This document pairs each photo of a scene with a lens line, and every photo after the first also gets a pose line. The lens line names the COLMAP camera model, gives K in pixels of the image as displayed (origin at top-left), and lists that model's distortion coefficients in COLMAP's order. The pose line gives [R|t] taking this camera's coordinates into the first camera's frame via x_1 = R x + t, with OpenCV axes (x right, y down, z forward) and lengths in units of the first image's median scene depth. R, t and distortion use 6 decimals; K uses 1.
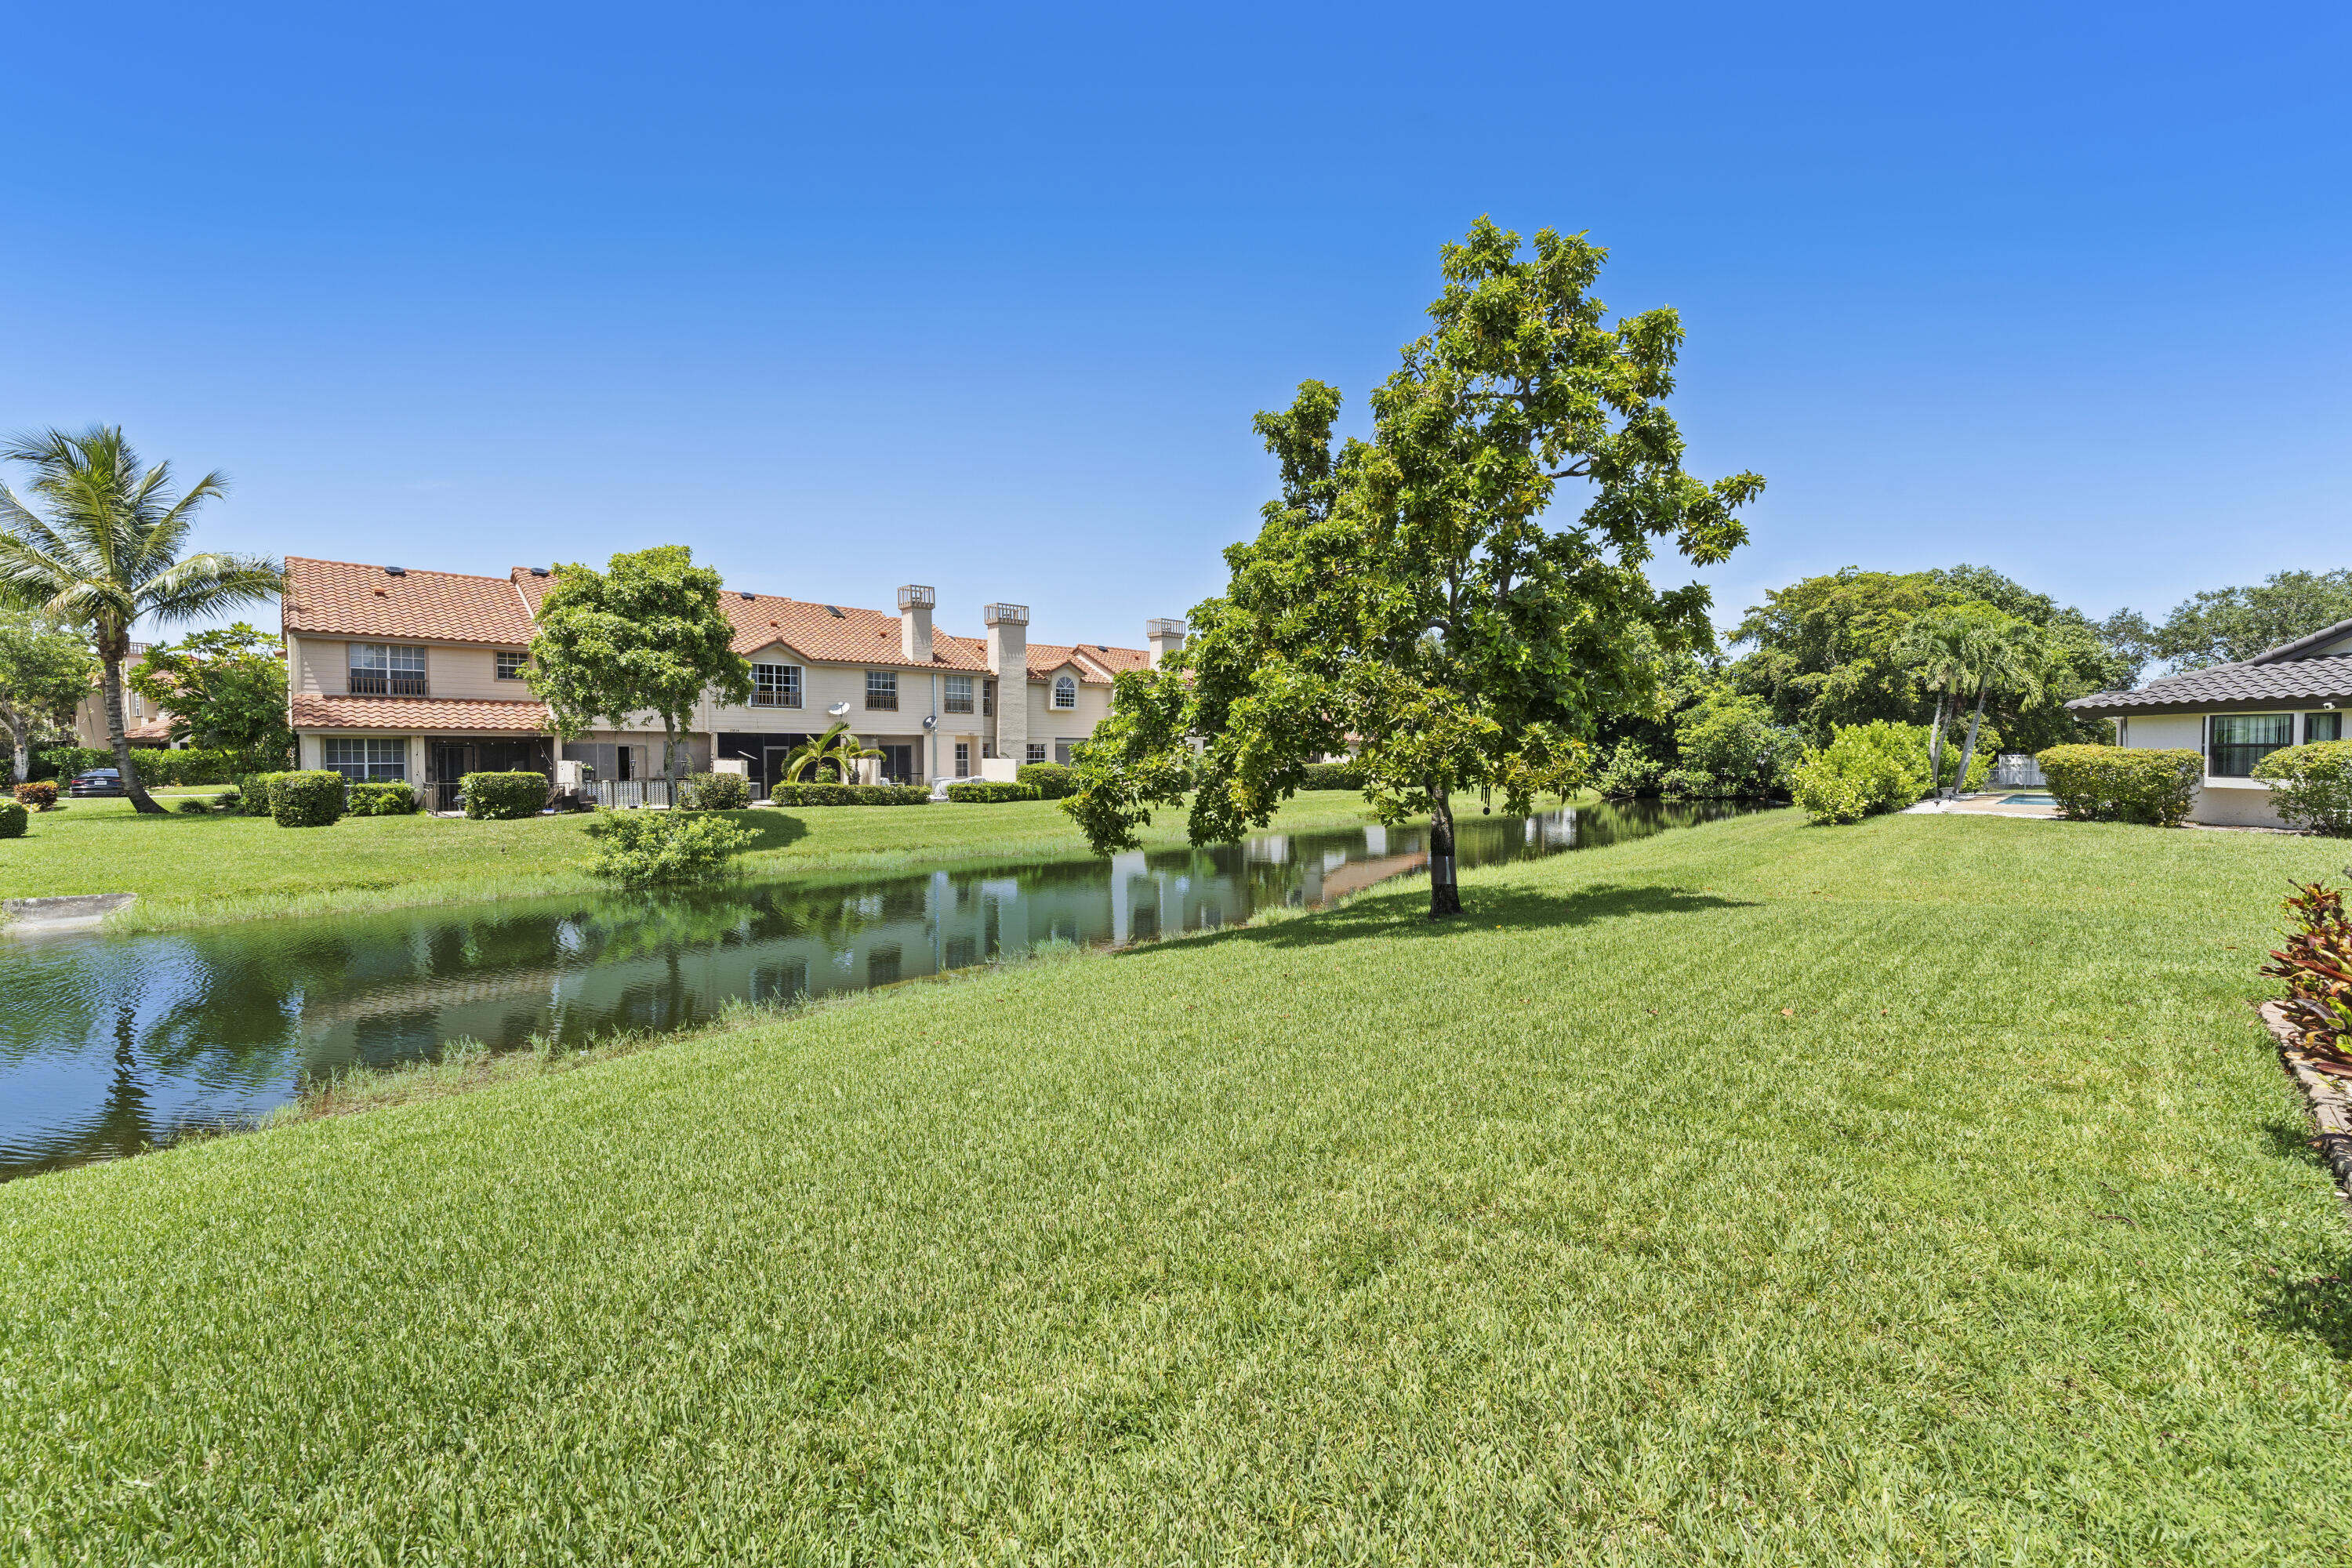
lens RADIAL K [[919.2, 0, 1176.0], [0, 919.2, 784.0], [0, 0, 1]] dist [-0.001933, -0.000241]
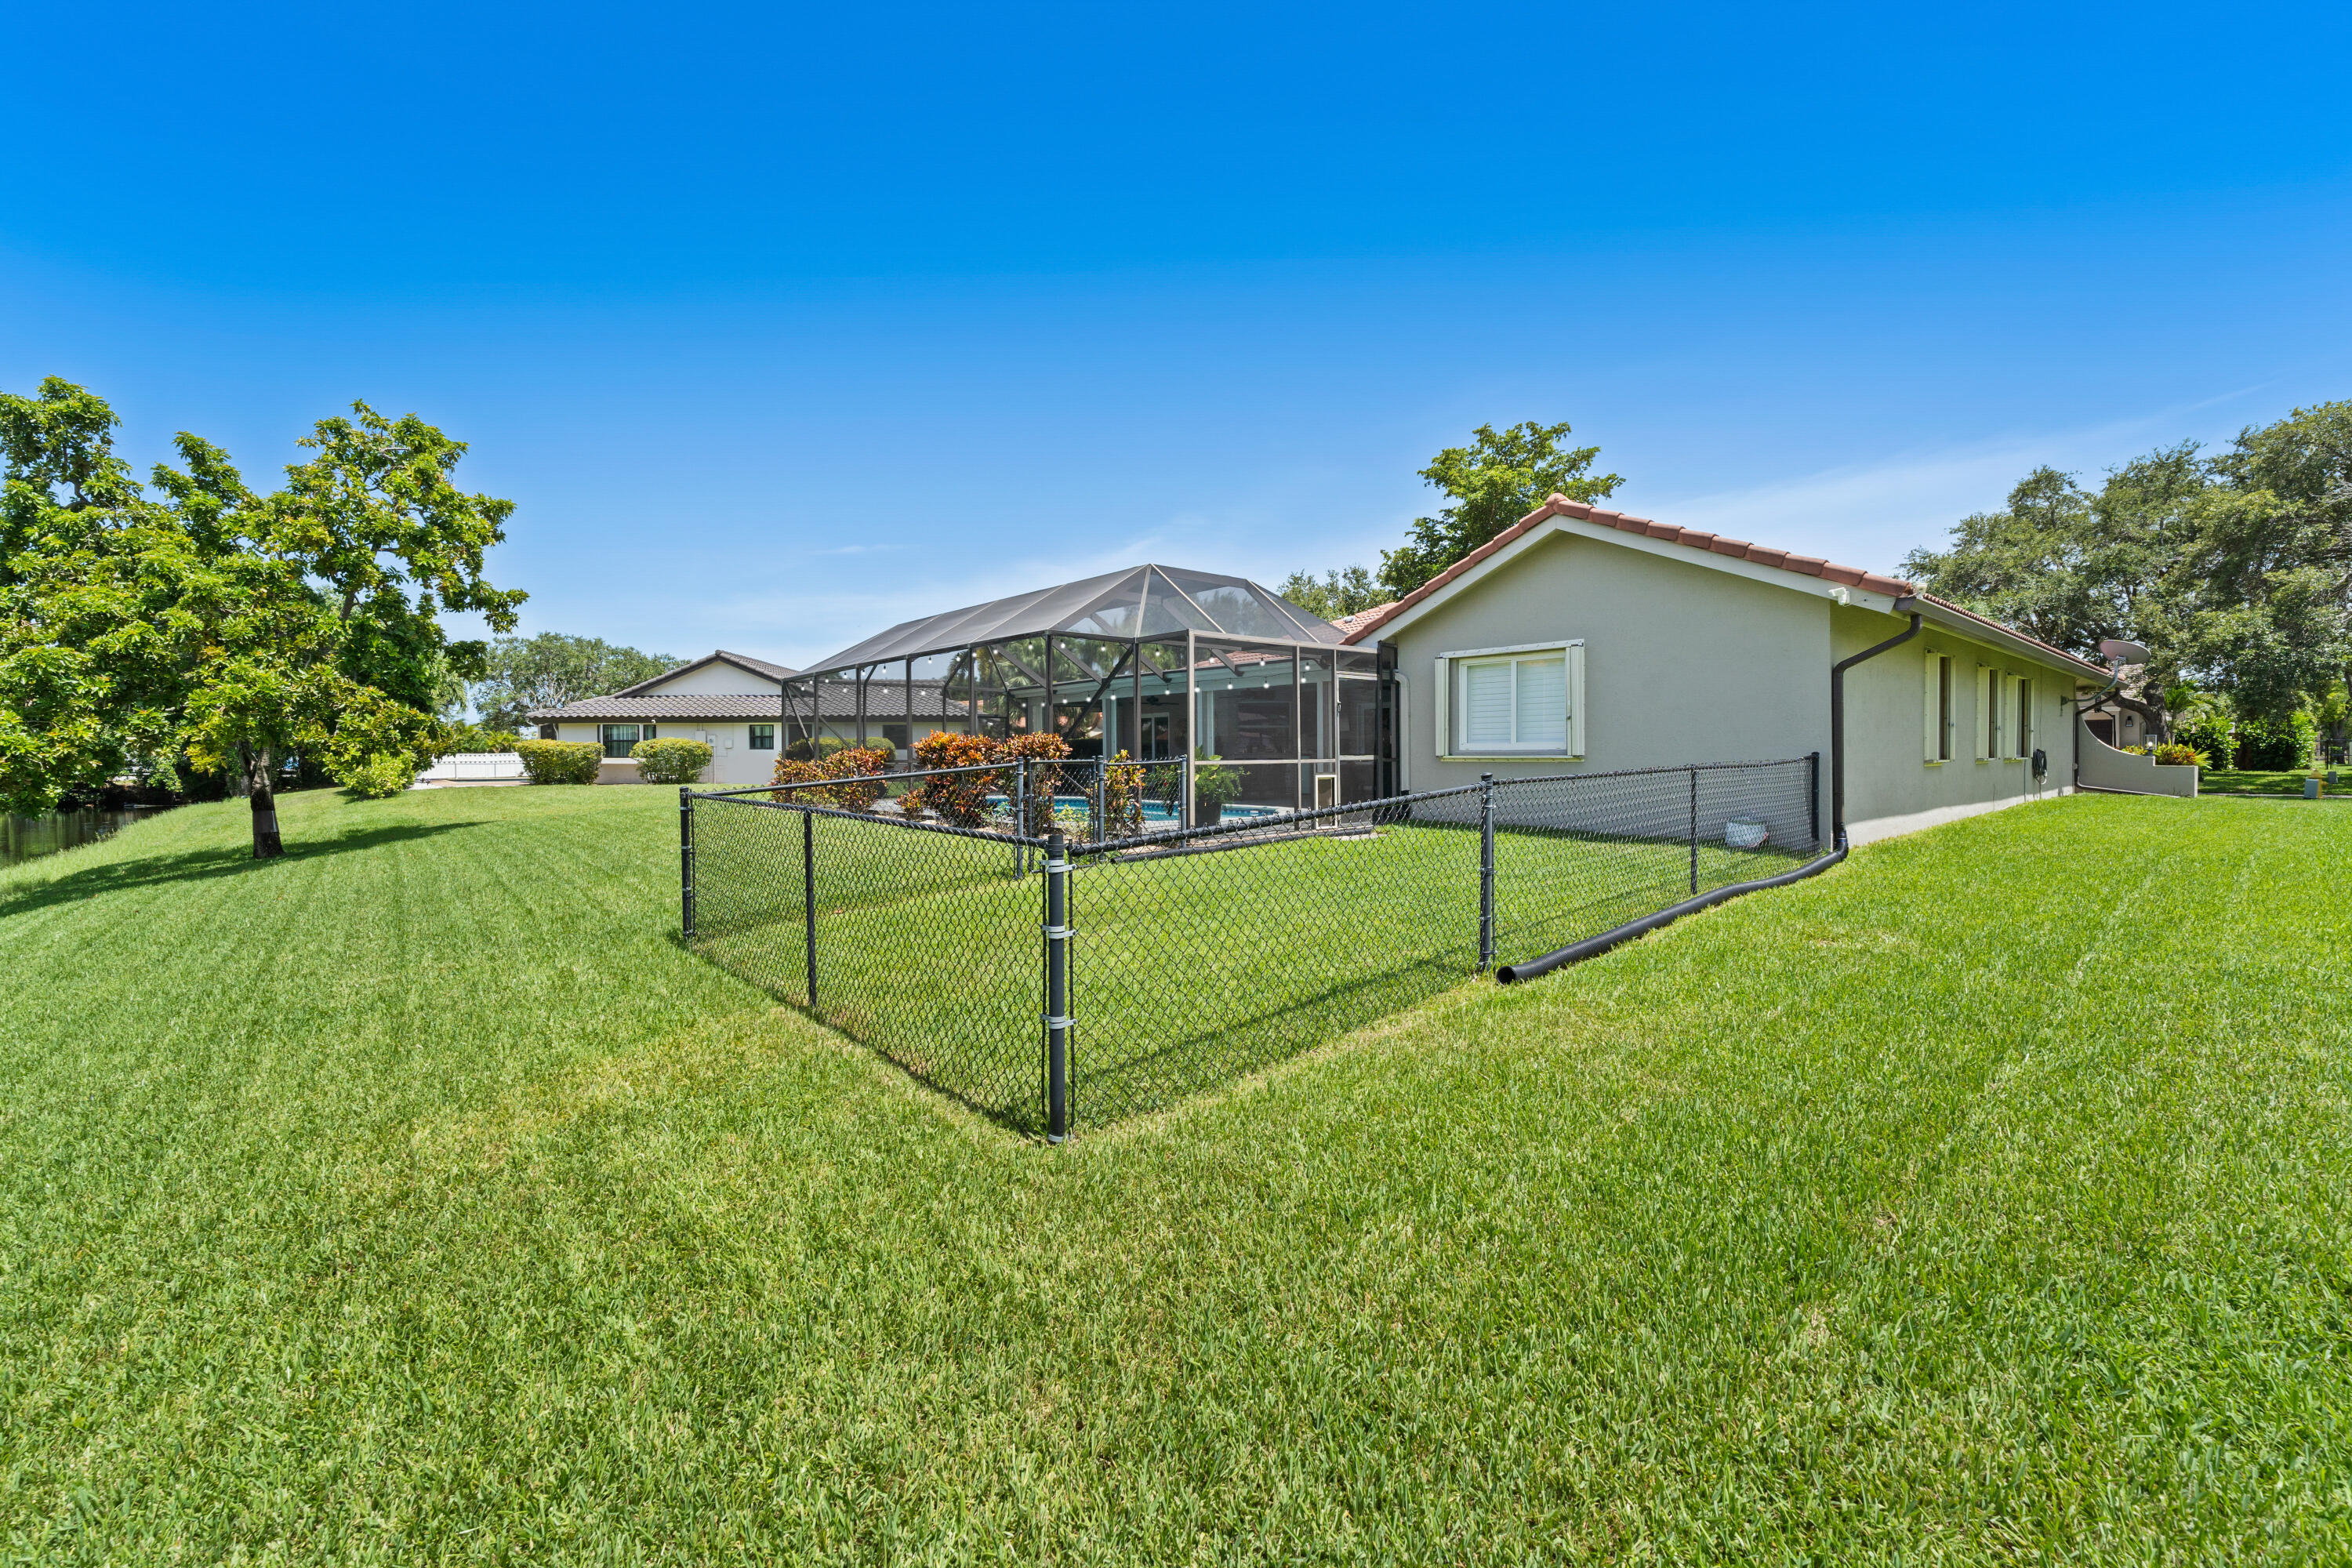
lens RADIAL K [[919.2, 0, 1176.0], [0, 919.2, 784.0], [0, 0, 1]] dist [-0.001933, -0.000241]
pose [[0.062211, -0.025704, 0.997732, -0.665746], [0.028237, 0.999313, 0.023984, 0.034297], [-0.997663, 0.026681, 0.062895, -0.265129]]
